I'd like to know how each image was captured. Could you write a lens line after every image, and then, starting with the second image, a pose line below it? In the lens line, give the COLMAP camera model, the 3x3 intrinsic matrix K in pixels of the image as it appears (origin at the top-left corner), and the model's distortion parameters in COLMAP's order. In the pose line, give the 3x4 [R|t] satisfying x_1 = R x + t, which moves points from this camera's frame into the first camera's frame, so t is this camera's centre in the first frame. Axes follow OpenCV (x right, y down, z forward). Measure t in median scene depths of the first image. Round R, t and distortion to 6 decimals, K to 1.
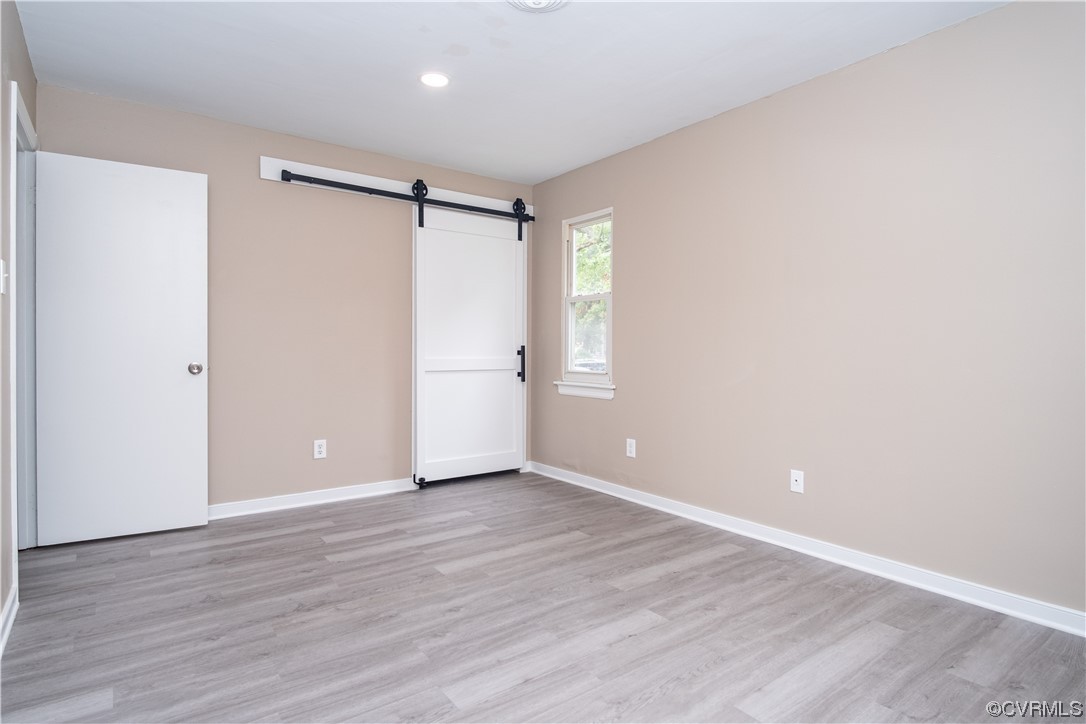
lens RADIAL K [[584.2, 0, 534.2], [0, 584.2, 356.0], [0, 0, 1]] dist [-0.010202, 0.001708]
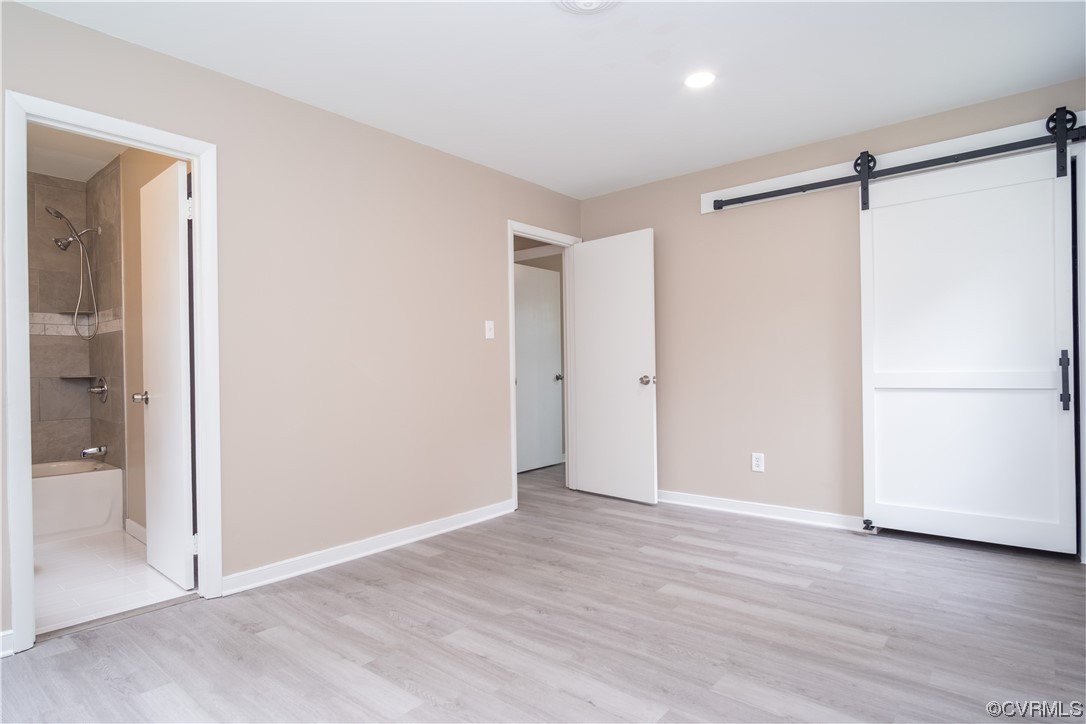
lens RADIAL K [[584.2, 0, 535.2], [0, 584.2, 367.8], [0, 0, 1]] dist [-0.010202, 0.001708]
pose [[0.215094, -0.008373, -0.976557, 0.863129], [0.007448, 0.999948, -0.006933, 0.001040], [0.976565, -0.005782, 0.215145, 0.657991]]
